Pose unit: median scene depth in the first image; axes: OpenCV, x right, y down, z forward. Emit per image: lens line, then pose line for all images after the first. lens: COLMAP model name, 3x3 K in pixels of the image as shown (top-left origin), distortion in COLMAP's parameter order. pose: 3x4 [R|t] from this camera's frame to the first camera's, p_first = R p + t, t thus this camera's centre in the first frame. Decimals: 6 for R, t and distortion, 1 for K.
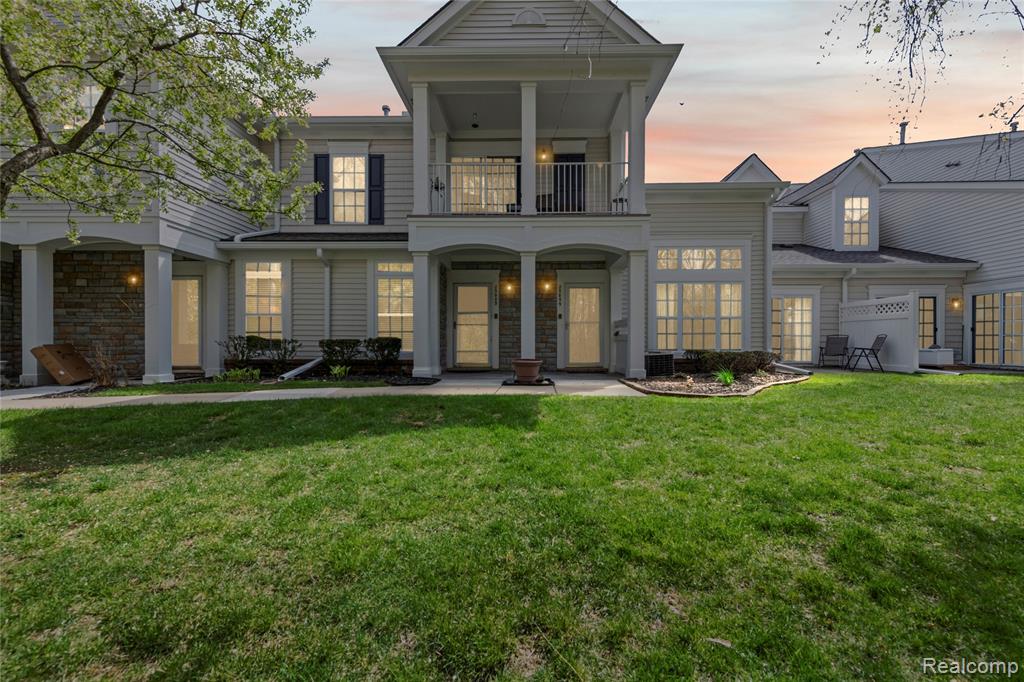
lens RADIAL K [[417.9, 0, 504.1], [0, 417.9, 340.0], [0, 0, 1]] dist [0.009976, 0.000004]
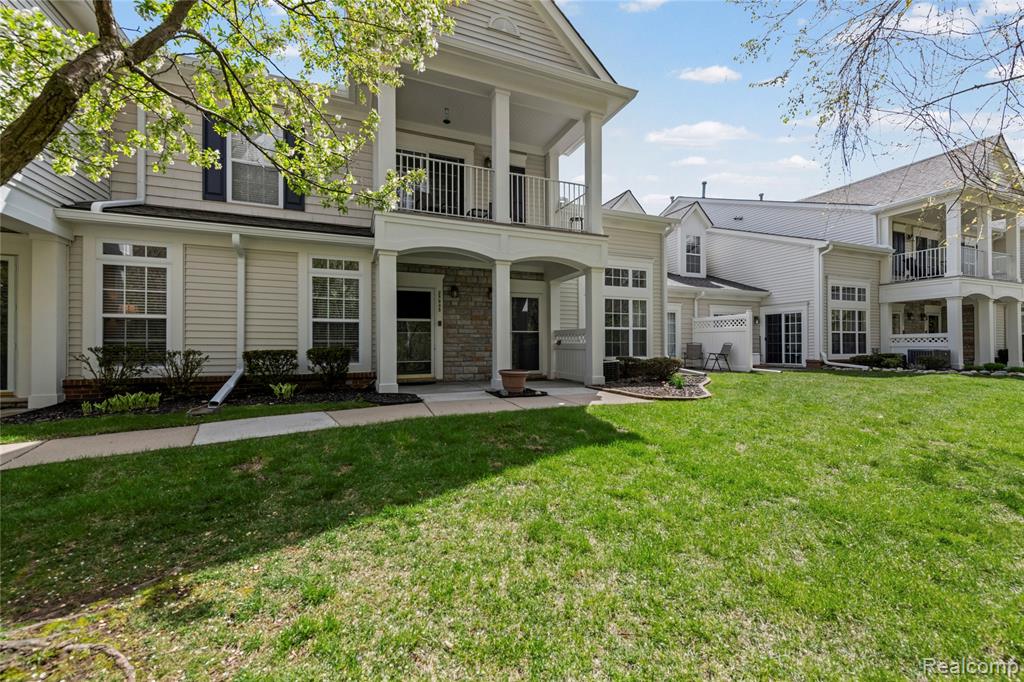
lens RADIAL K [[417.9, 0, 510.4], [0, 417.9, 340.3], [0, 0, 1]] dist [0.009976, 0.000004]
pose [[0.916457, 0.002559, 0.400126, -0.273730], [0.000440, 0.999973, -0.007402, -0.013018], [-0.400134, 0.006960, 0.916430, 0.076952]]
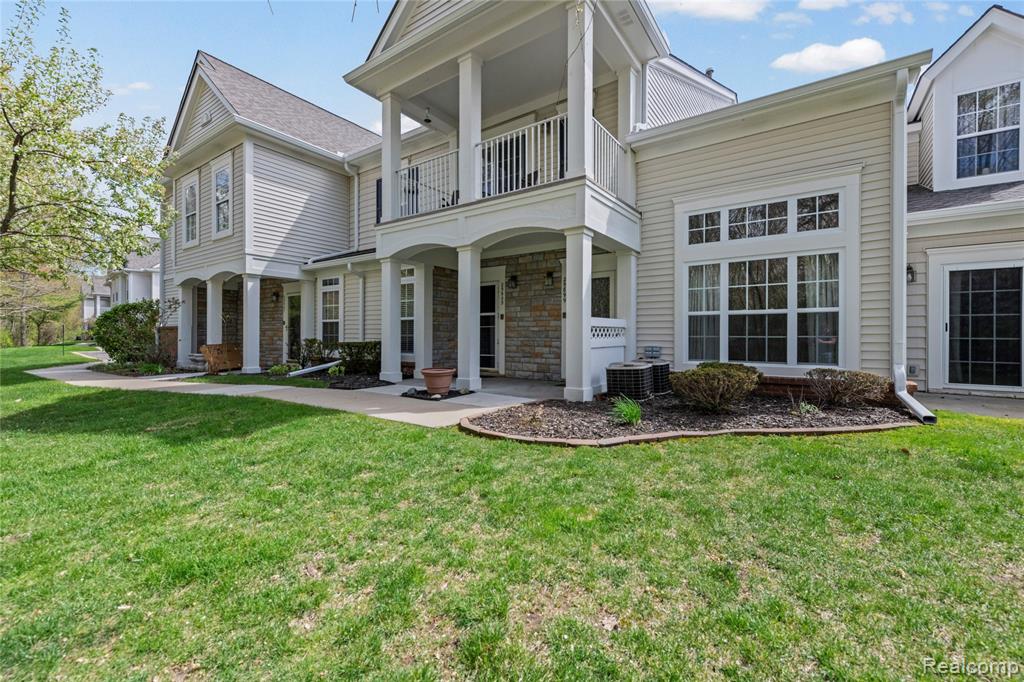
lens RADIAL K [[417.9, 0, 508.7], [0, 417.9, 331.0], [0, 0, 1]] dist [0.009976, 0.000004]
pose [[0.832892, -0.004876, -0.553413, 0.540823], [0.002495, 0.999984, -0.005057, -0.023190], [0.553429, 0.002831, 0.832891, 0.271744]]
